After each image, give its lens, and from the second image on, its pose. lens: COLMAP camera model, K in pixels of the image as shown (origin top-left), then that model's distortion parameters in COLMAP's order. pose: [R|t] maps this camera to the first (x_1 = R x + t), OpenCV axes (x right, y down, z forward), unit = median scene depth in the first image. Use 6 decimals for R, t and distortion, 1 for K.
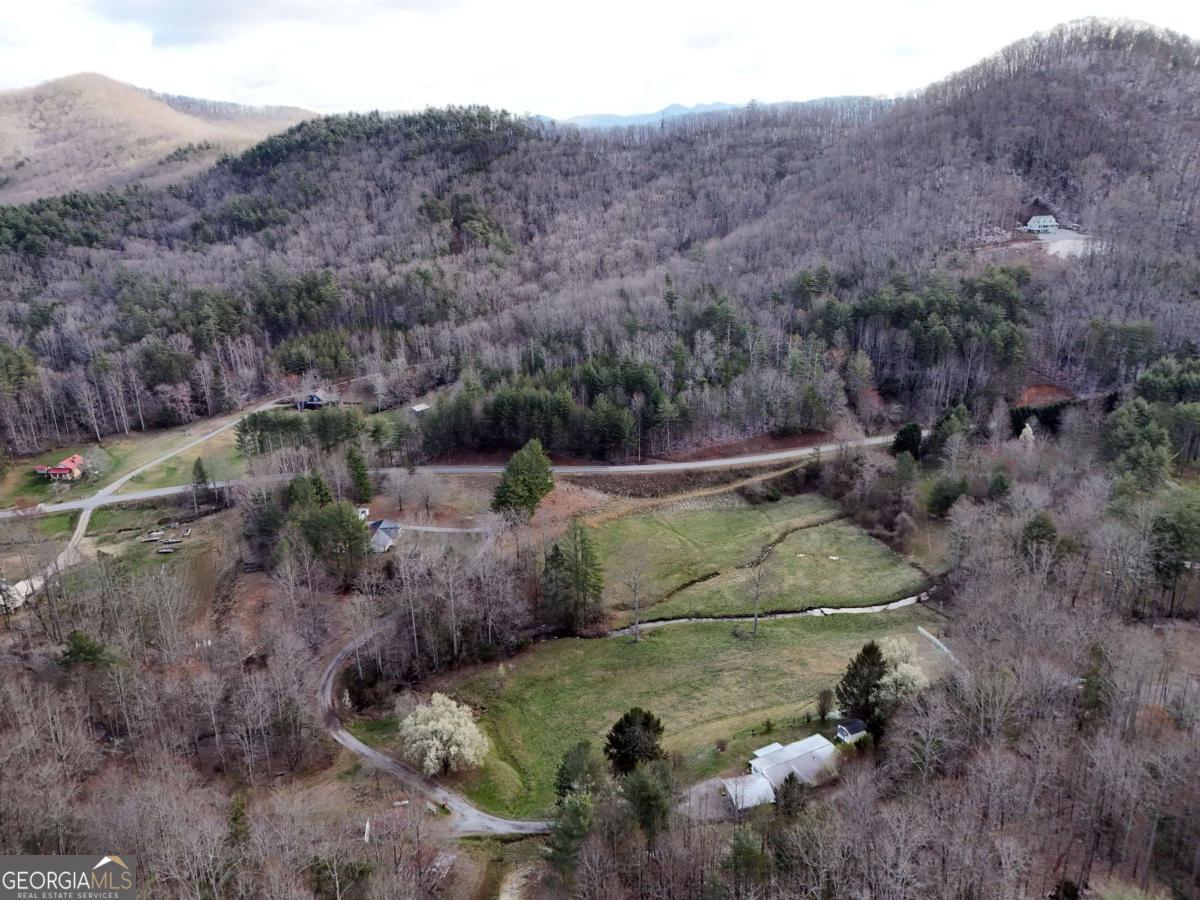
lens RADIAL K [[875.4, 0, 600.0], [0, 875.4, 450.0], [0, 0, 1]] dist [0.078132, -0.070395]
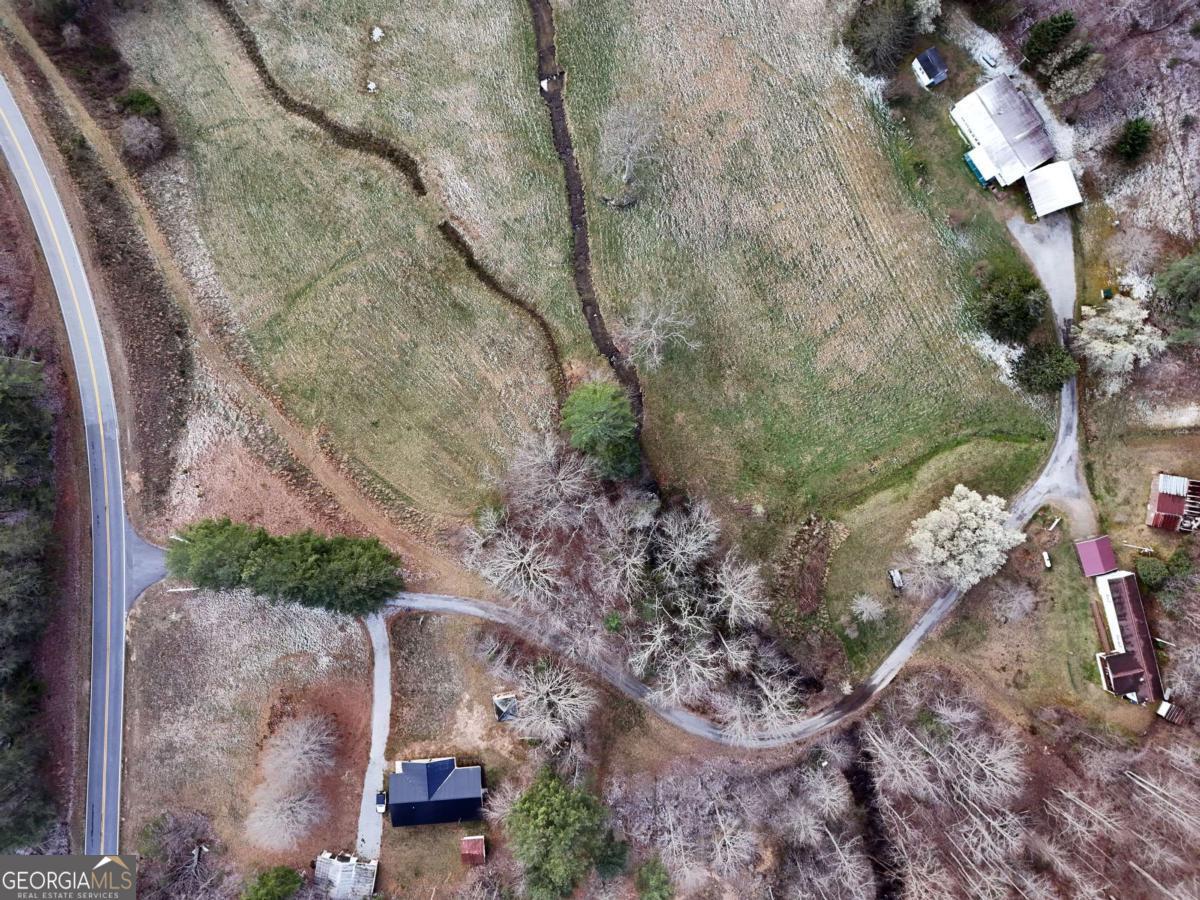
lens RADIAL K [[875.4, 0, 600.0], [0, 875.4, 450.0], [0, 0, 1]] dist [0.078132, -0.070395]
pose [[-0.097548, -0.994775, 0.030102, -0.045187], [0.350797, -0.006063, 0.936432, -0.330803], [-0.931357, 0.101907, 0.349556, 0.552475]]
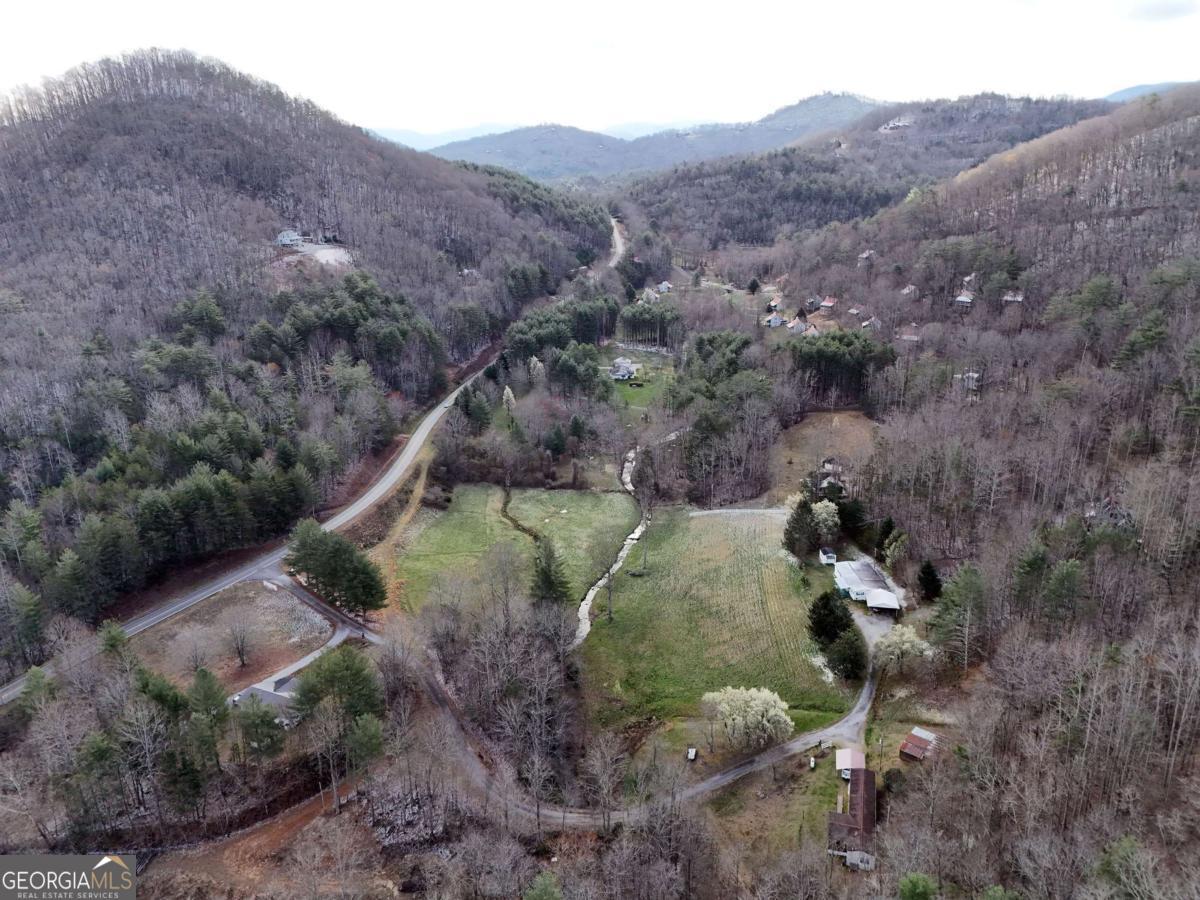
lens RADIAL K [[875.4, 0, 600.0], [0, 875.4, 450.0], [0, 0, 1]] dist [0.078132, -0.070395]
pose [[0.411727, -0.286917, 0.864962, -0.582052], [0.308419, 0.937006, 0.164006, -0.109350], [-0.857530, 0.199245, 0.474281, 0.317457]]
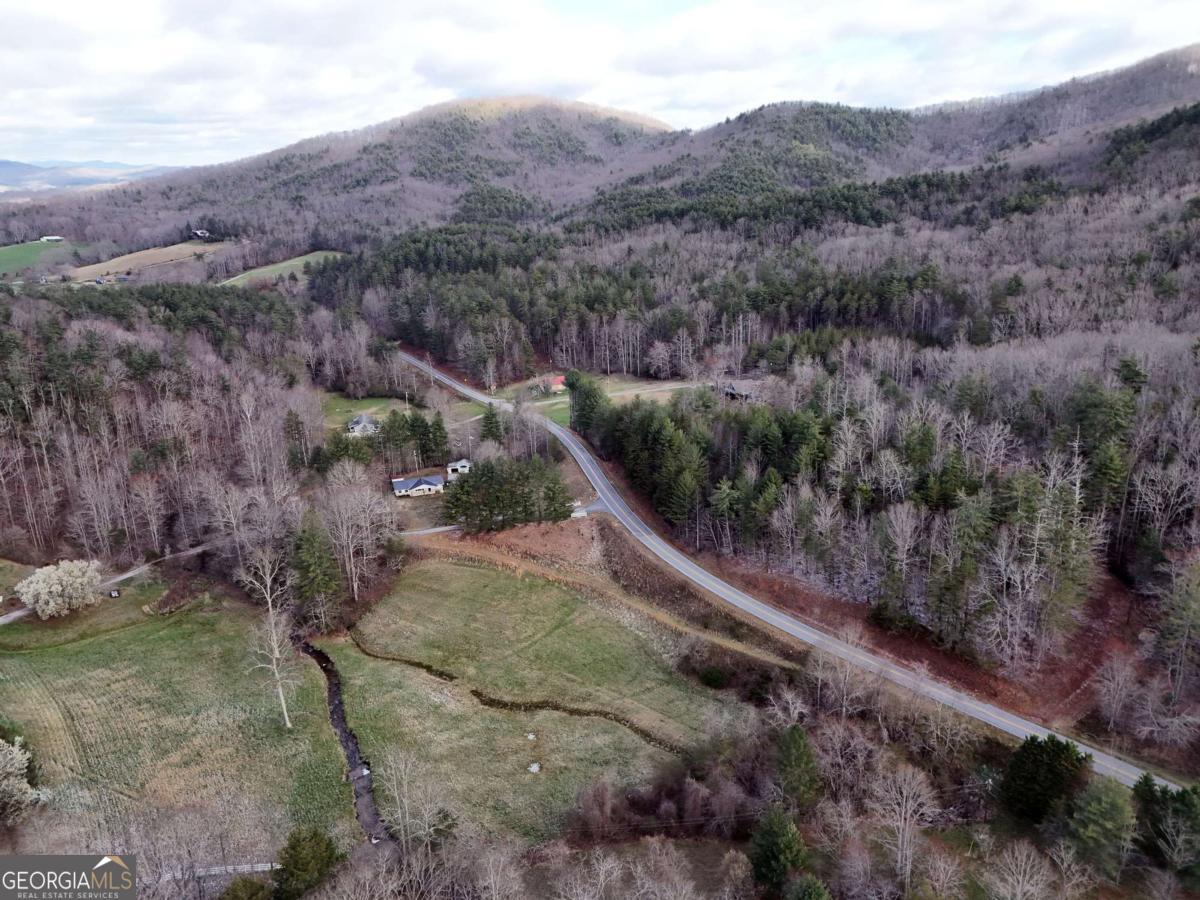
lens RADIAL K [[875.4, 0, 600.0], [0, 875.4, 450.0], [0, 0, 1]] dist [0.078132, -0.070395]
pose [[0.343317, 0.305982, -0.887980, 0.633378], [-0.290091, 0.933764, 0.209601, -0.192197], [0.893298, 0.185636, 0.409339, 0.612084]]
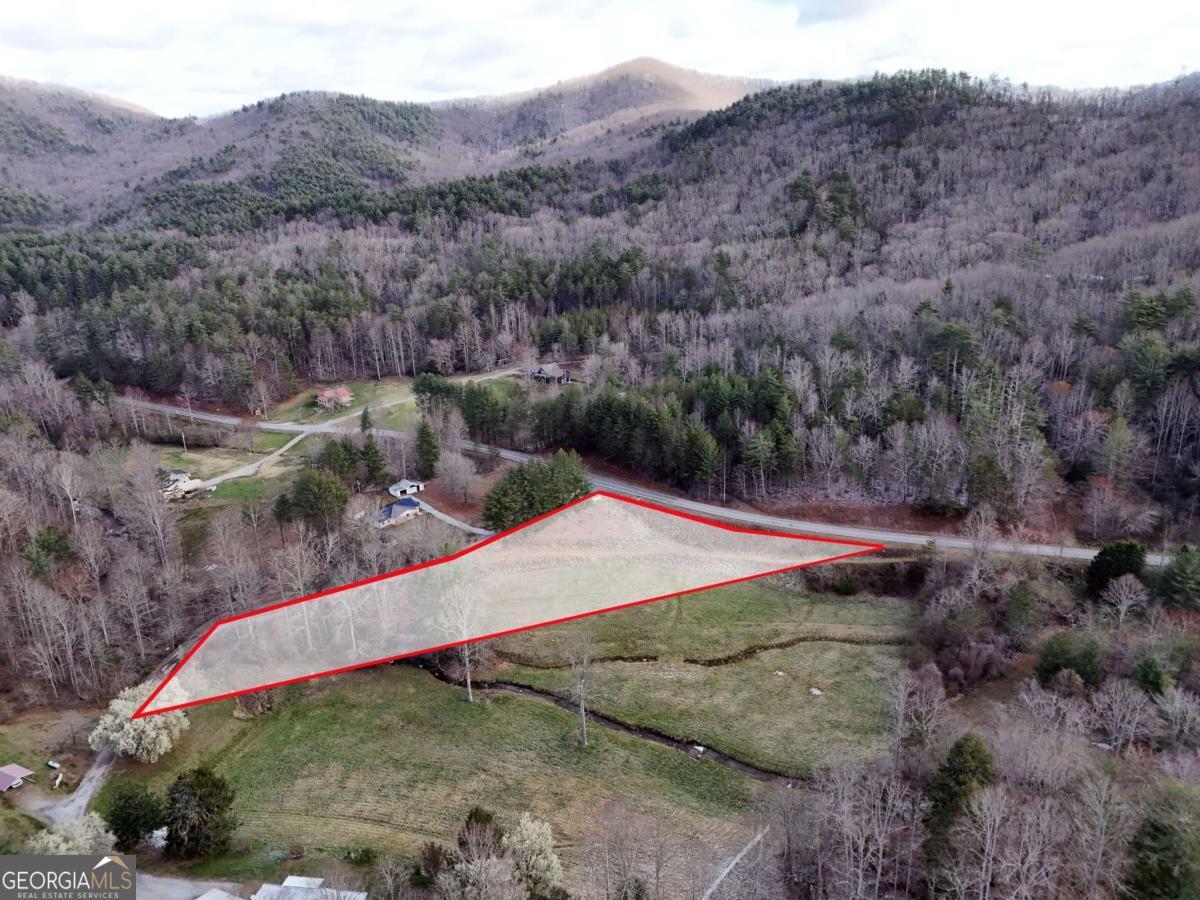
lens RADIAL K [[875.4, 0, 600.0], [0, 875.4, 450.0], [0, 0, 1]] dist [0.078132, -0.070395]
pose [[0.807939, 0.198307, -0.554896, 0.399416], [-0.182876, 0.979558, 0.083802, -0.082673], [0.560171, 0.033770, 0.827688, 0.241551]]
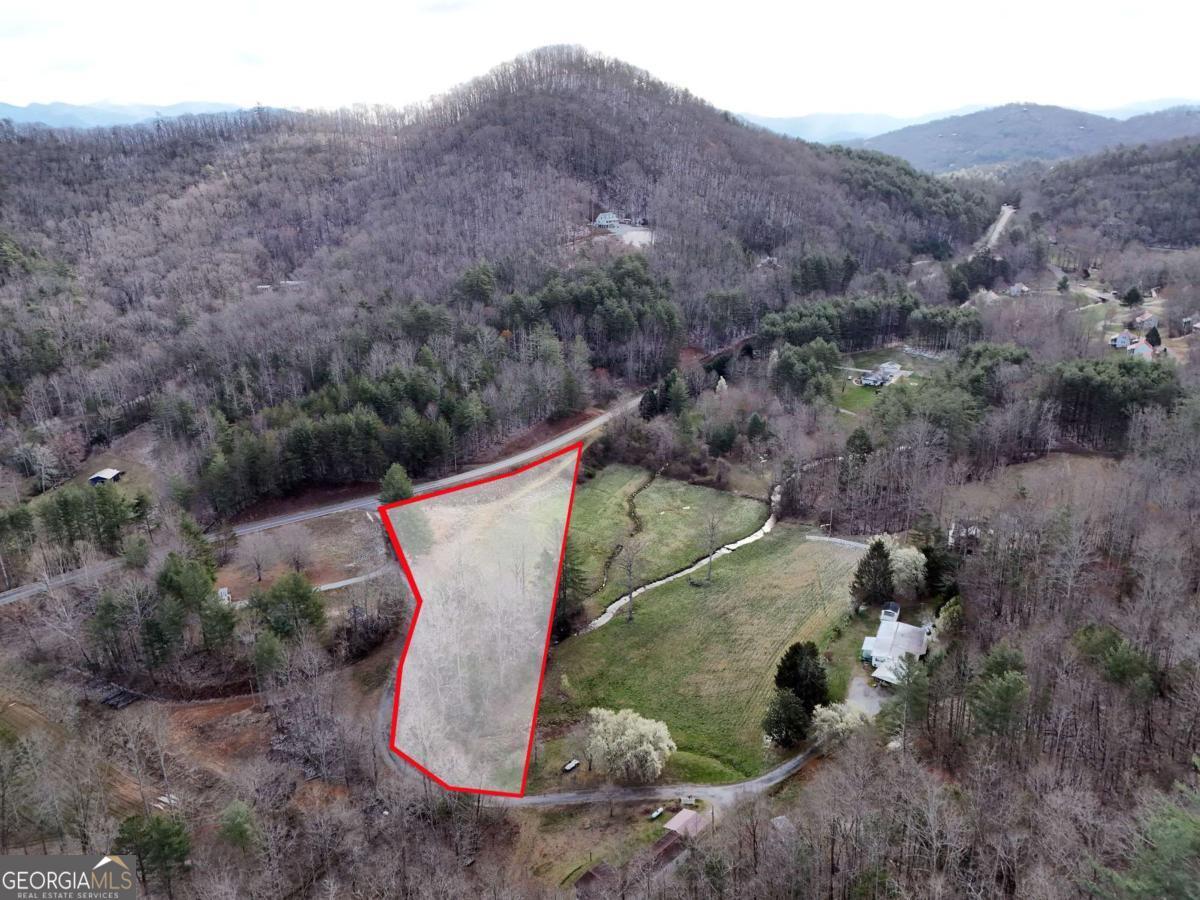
lens RADIAL K [[875.4, 0, 600.0], [0, 875.4, 450.0], [0, 0, 1]] dist [0.078132, -0.070395]
pose [[0.798331, -0.196892, 0.569123, -0.377792], [0.202671, 0.977759, 0.053968, -0.029558], [-0.567091, 0.072261, 0.820479, 0.101865]]
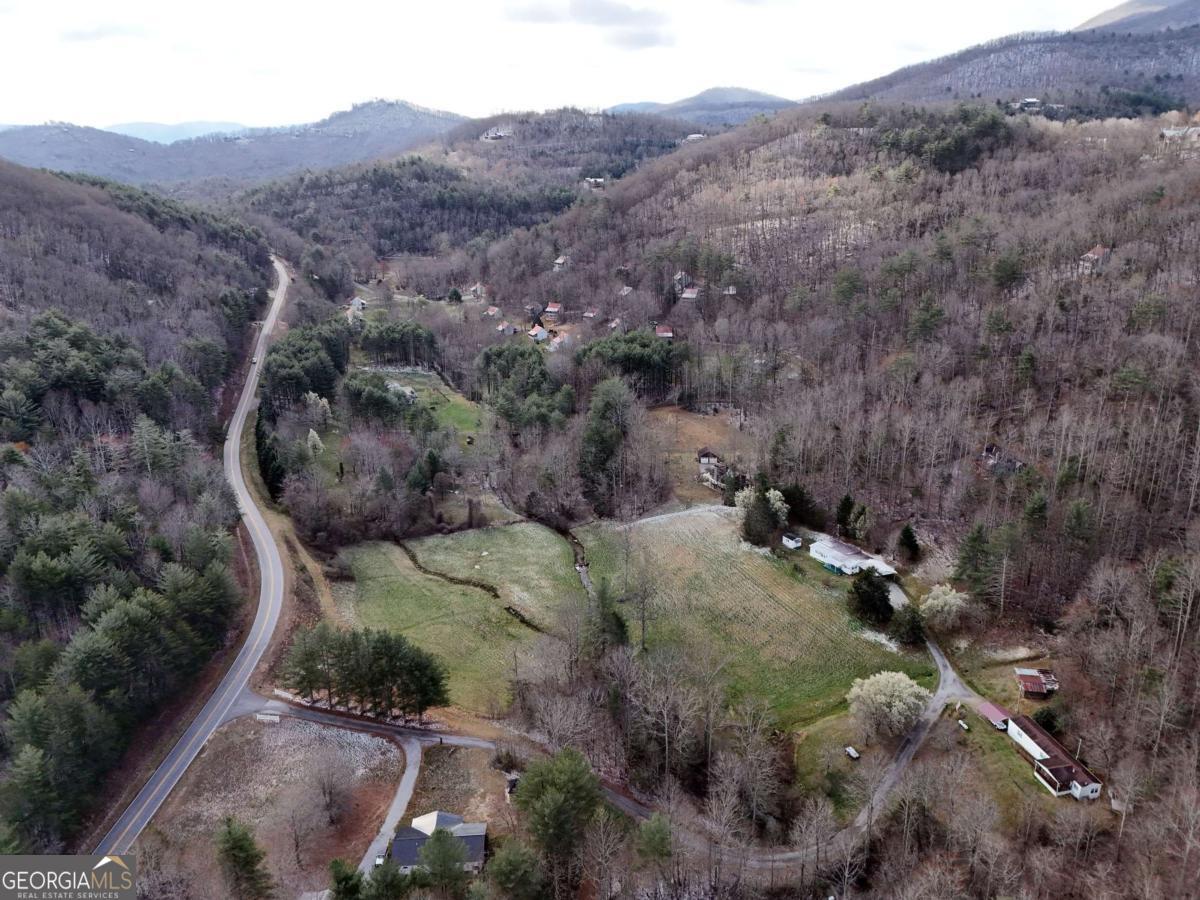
lens RADIAL K [[875.4, 0, 600.0], [0, 875.4, 450.0], [0, 0, 1]] dist [0.078132, -0.070395]
pose [[-0.072237, -0.308608, 0.948442, -0.601979], [0.342147, 0.885557, 0.314205, -0.232215], [-0.936866, 0.347204, 0.041620, 0.640957]]
